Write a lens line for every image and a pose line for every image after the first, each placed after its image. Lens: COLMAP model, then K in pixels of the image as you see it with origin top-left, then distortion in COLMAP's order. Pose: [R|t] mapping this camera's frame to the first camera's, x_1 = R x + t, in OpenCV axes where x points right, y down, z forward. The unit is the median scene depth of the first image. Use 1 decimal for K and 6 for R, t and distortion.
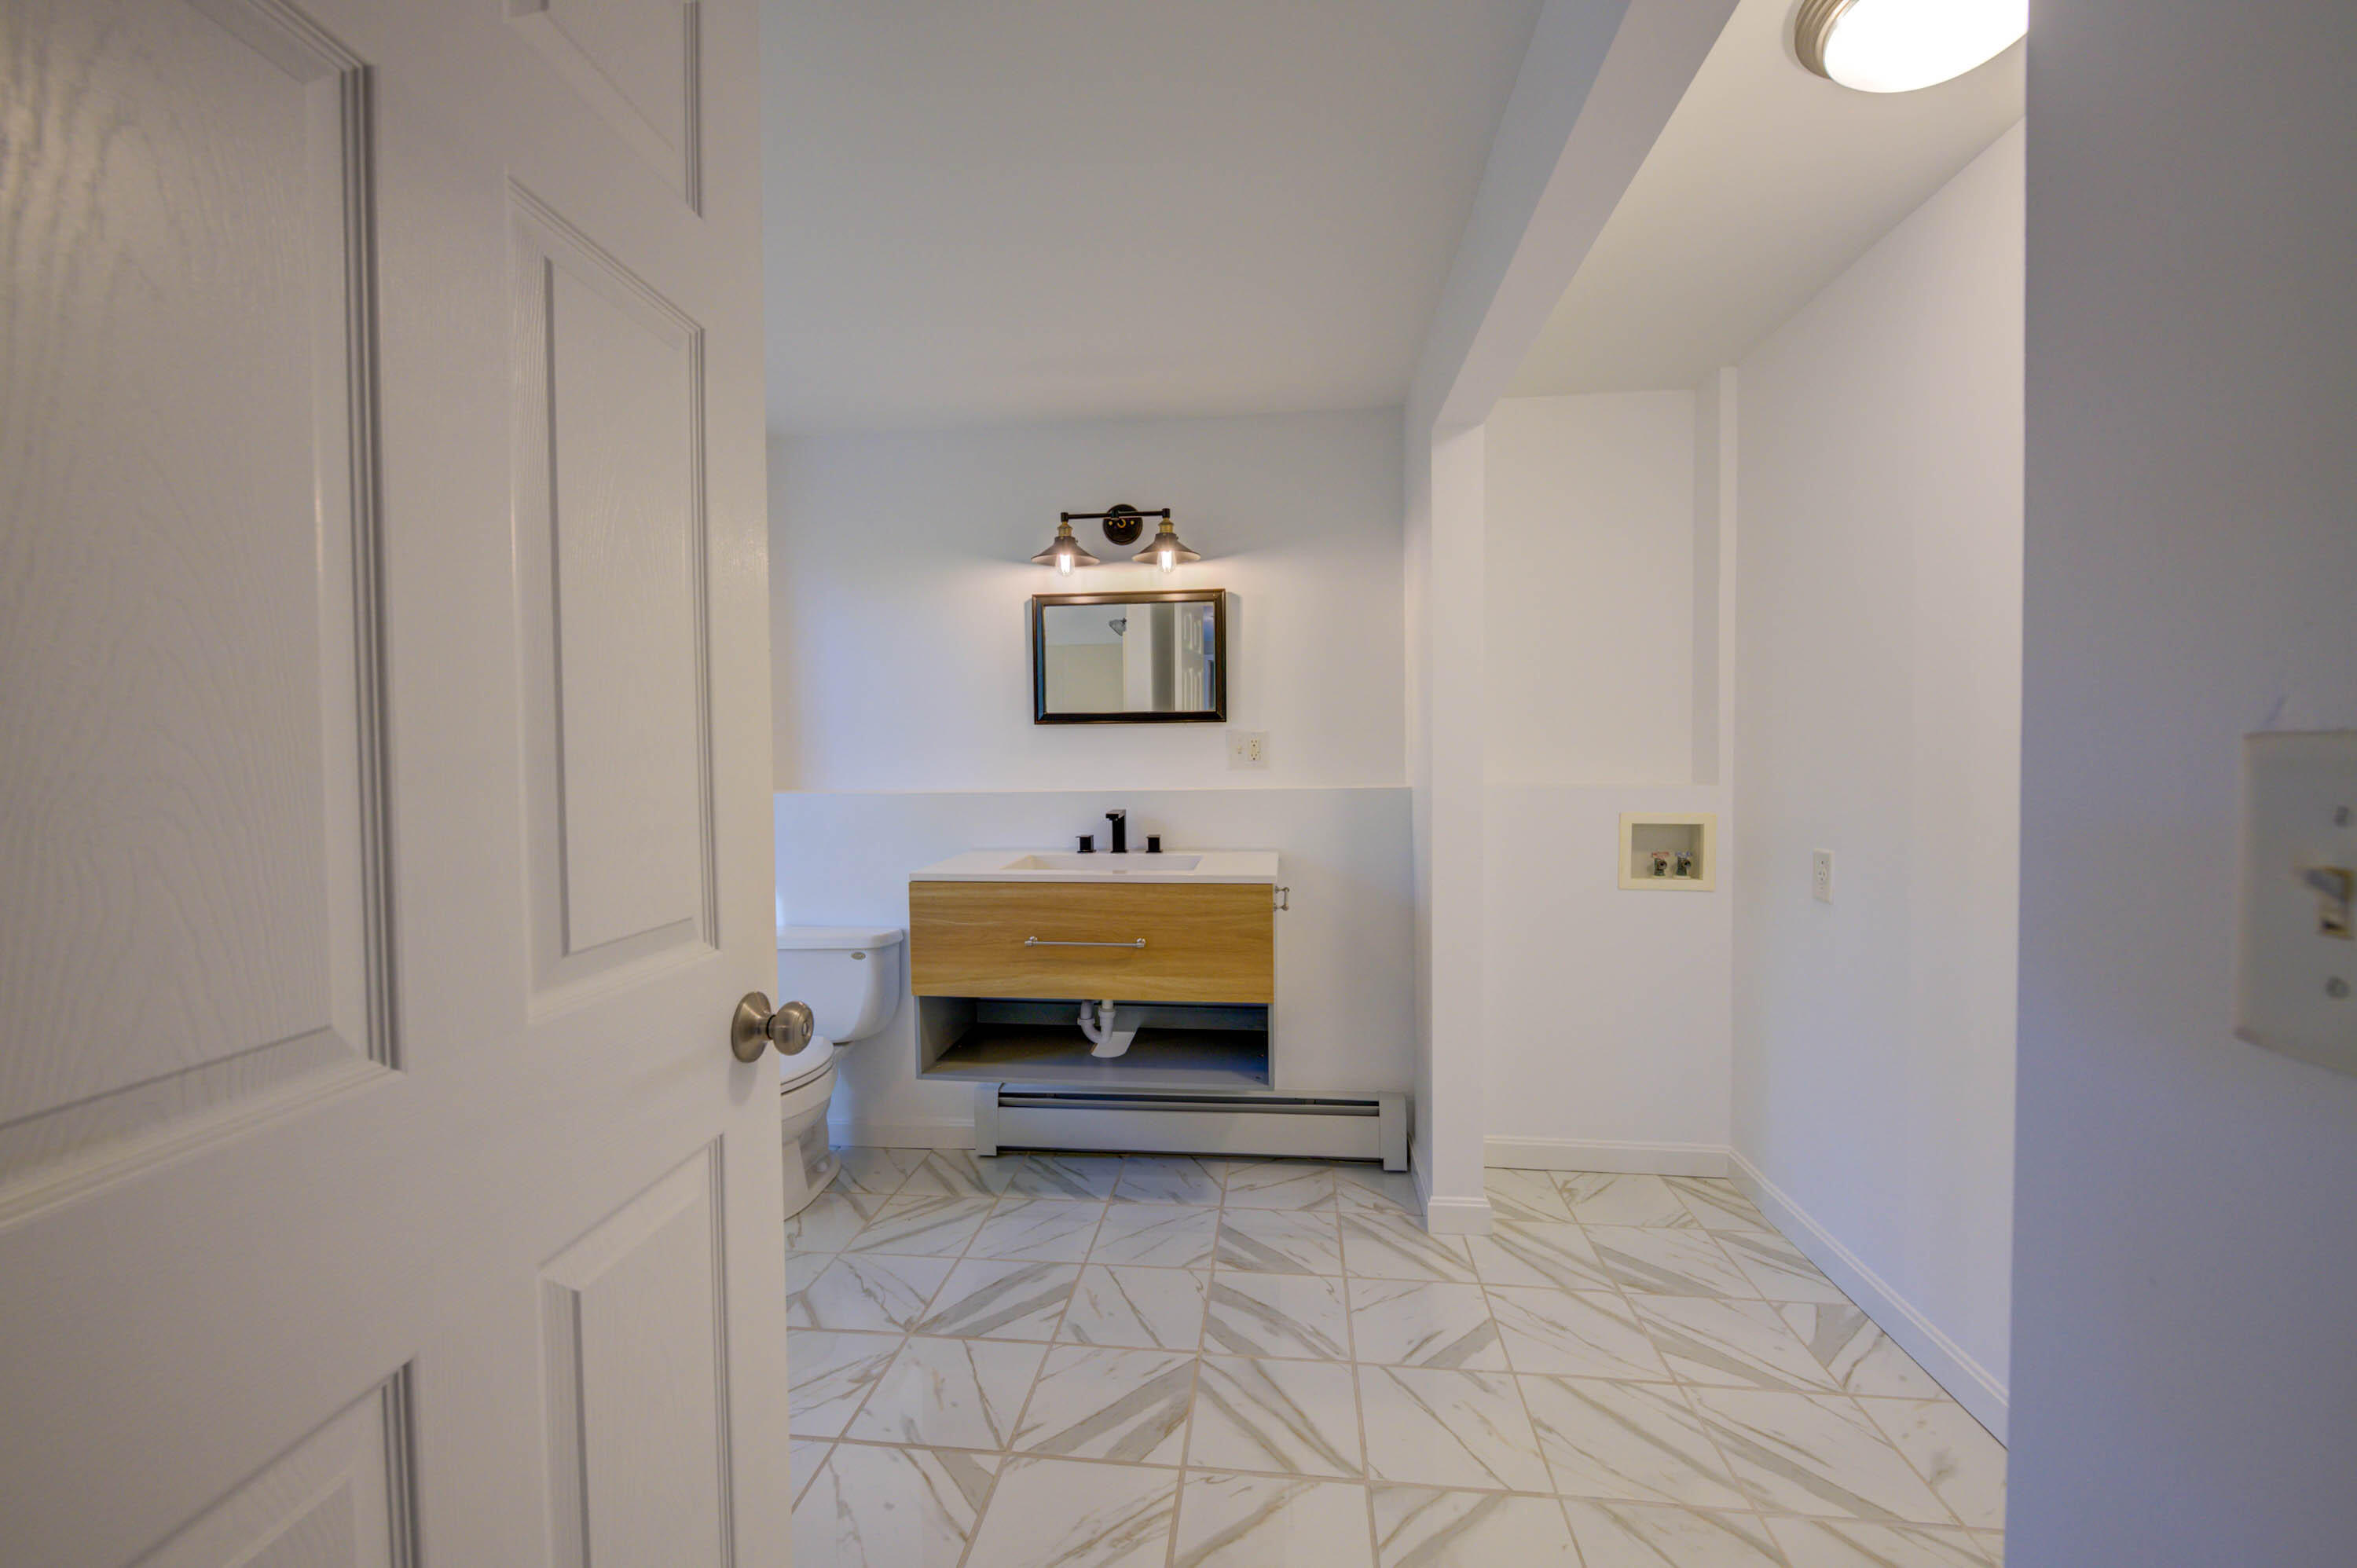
lens RADIAL K [[929.2, 0, 1184.4], [0, 929.2, 781.0], [0, 0, 1]] dist [0.001305, -0.003376]
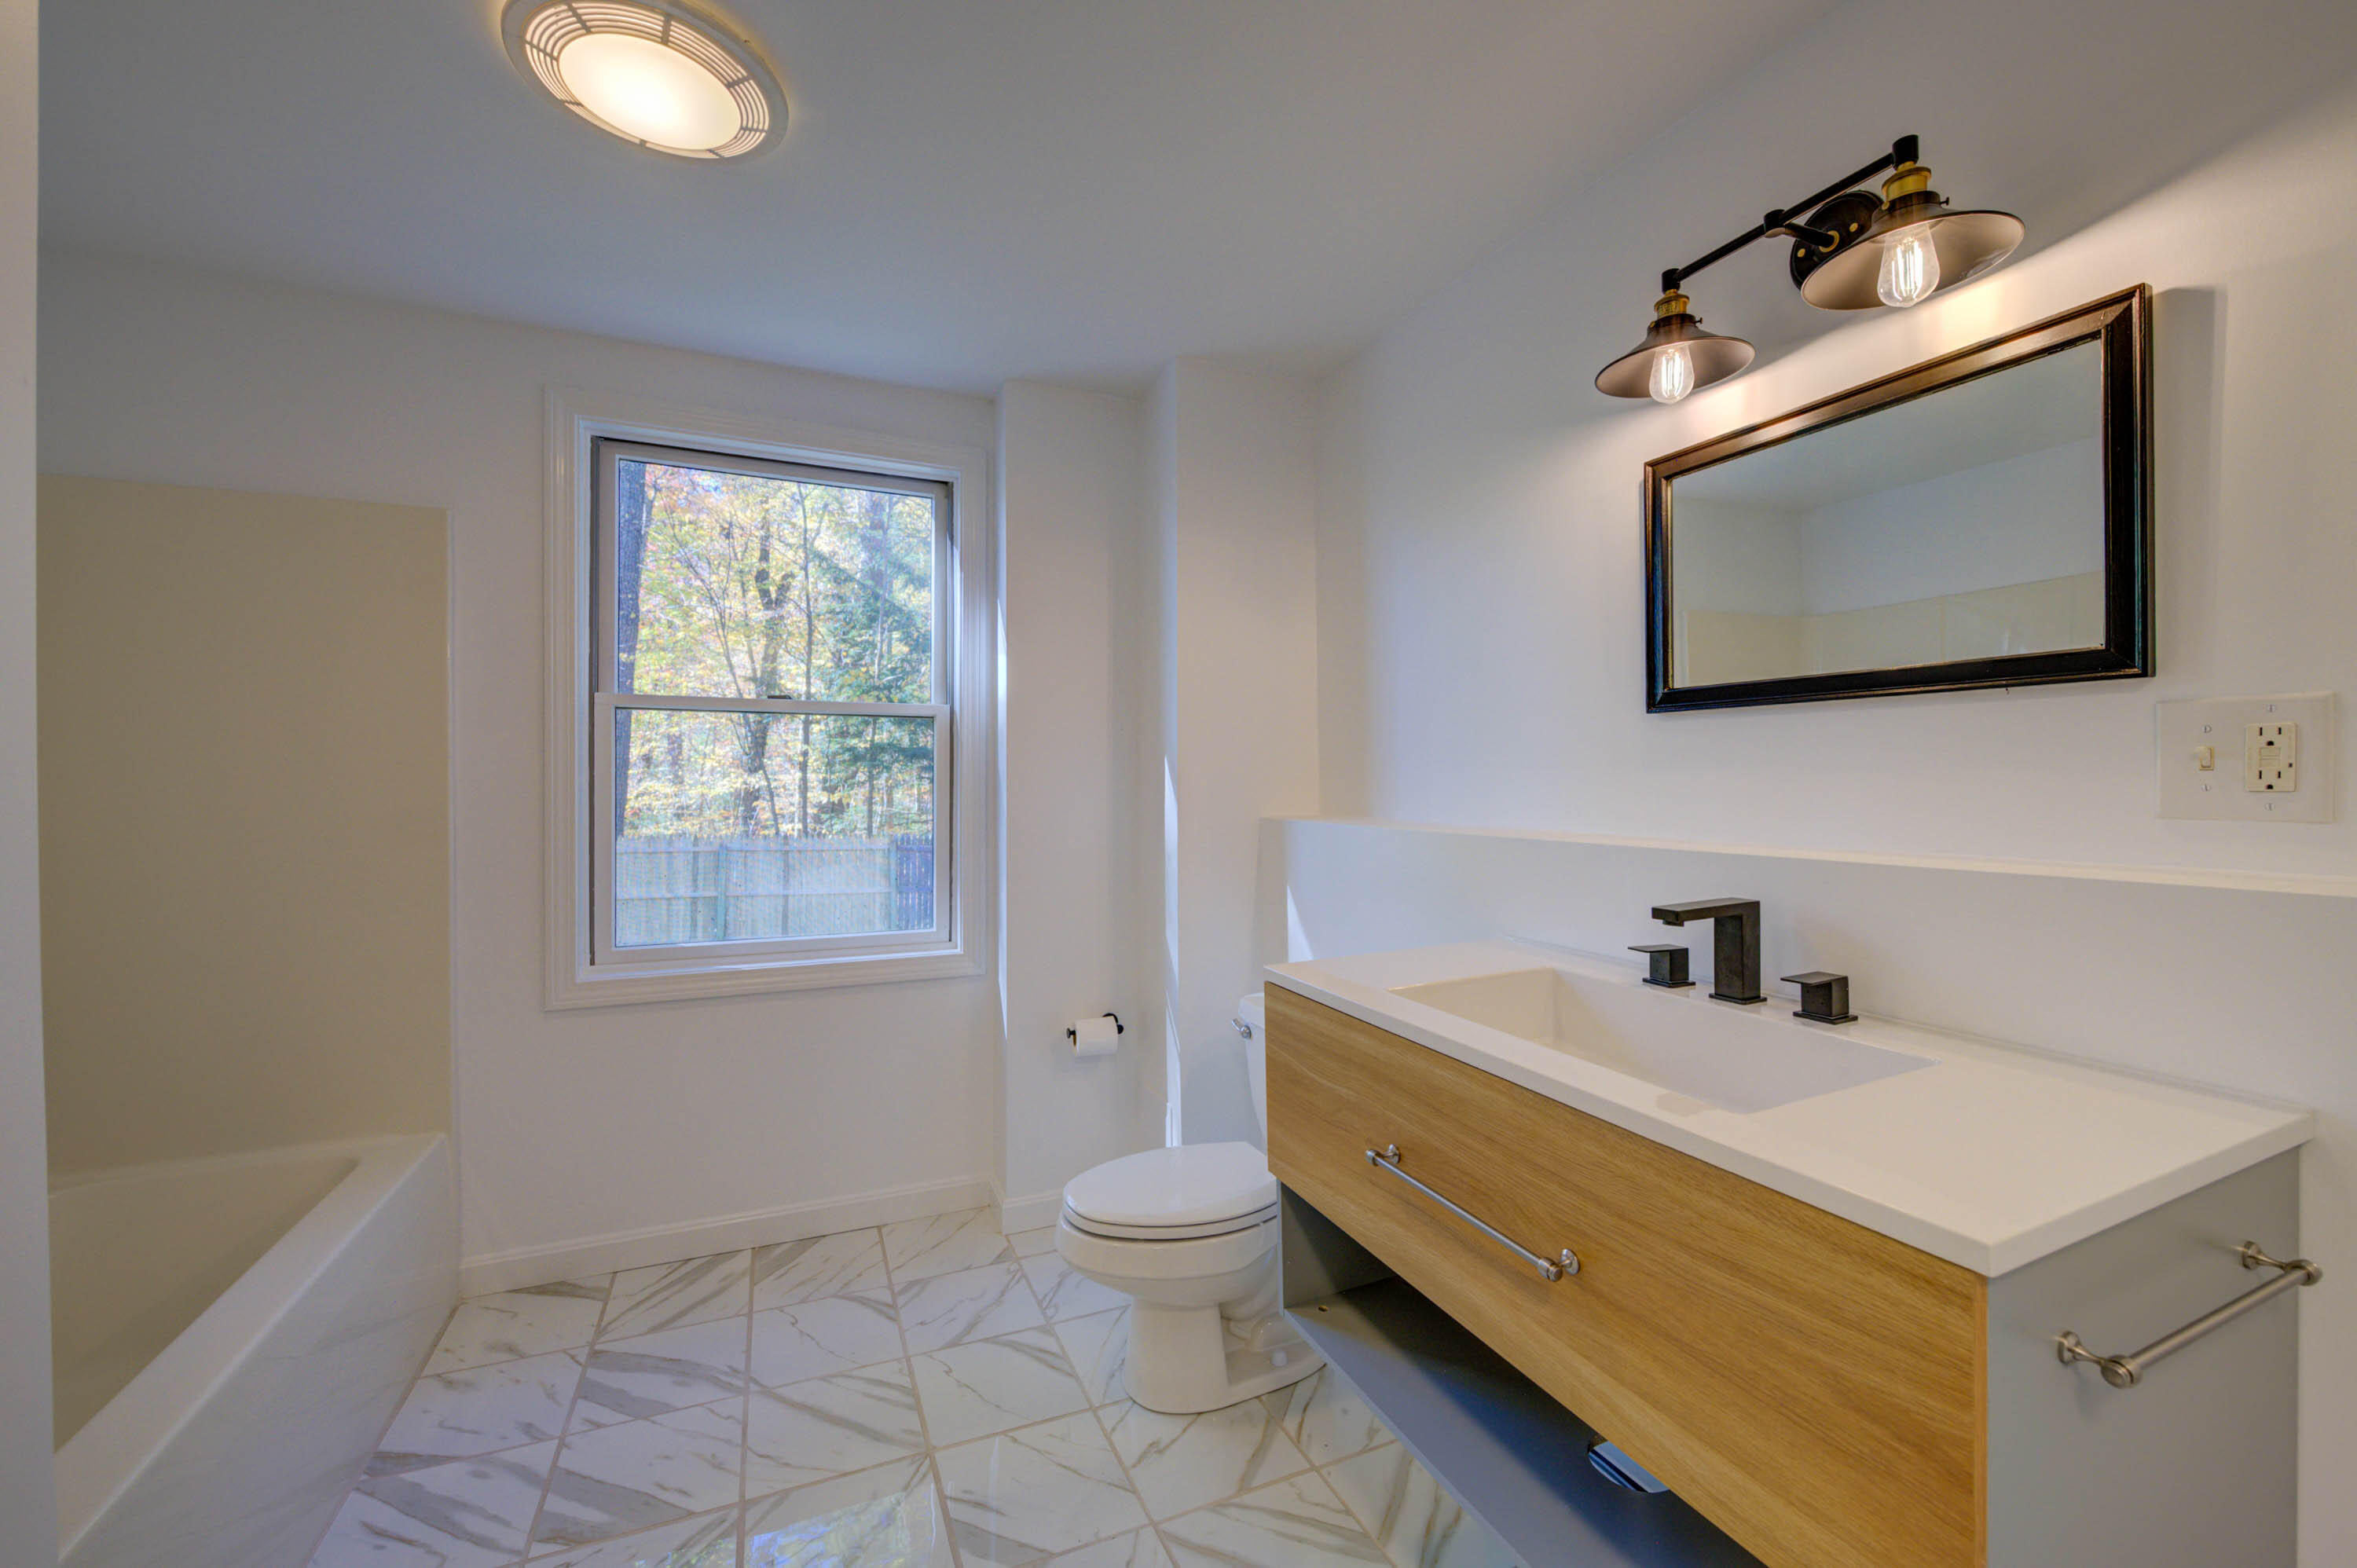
lens RADIAL K [[929.2, 0, 1184.4], [0, 929.2, 781.0], [0, 0, 1]] dist [0.001305, -0.003376]
pose [[0.499155, 0.011407, -0.866438, 0.182063], [-0.026591, 0.999644, -0.002159, -0.016948], [0.866105, 0.024117, 0.499280, 0.595722]]
